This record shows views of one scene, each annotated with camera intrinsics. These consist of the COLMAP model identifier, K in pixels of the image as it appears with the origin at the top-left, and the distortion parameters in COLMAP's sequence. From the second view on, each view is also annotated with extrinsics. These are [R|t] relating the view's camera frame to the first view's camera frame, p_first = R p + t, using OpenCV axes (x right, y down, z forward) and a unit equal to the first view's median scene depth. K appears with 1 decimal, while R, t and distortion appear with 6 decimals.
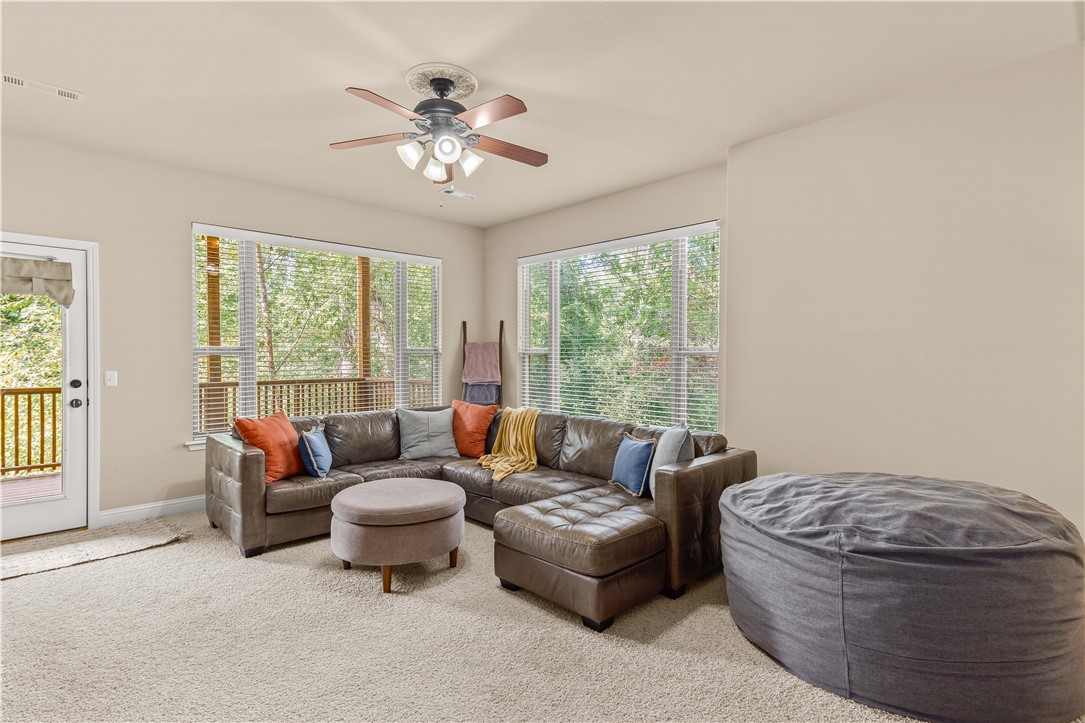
lens RADIAL K [[534.1, 0, 542.5], [0, 534.1, 361.5], [0, 0, 1]] dist [0.000329, -0.000015]
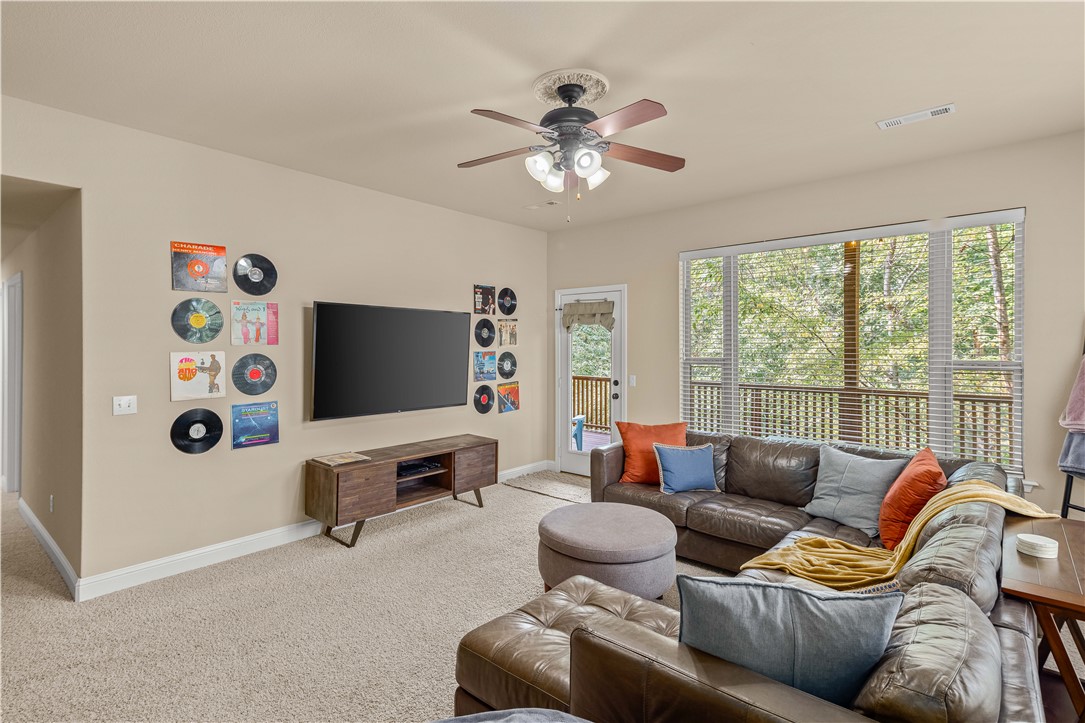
lens RADIAL K [[527.1, 0, 543.8], [0, 527.1, 338.9], [0, 0, 1]] dist [0.001951, 0.000307]
pose [[0.060907, -0.003989, -0.998136, 0.561999], [-0.016063, 0.999859, -0.004976, -0.061518], [0.998014, 0.016336, 0.060834, 0.697530]]
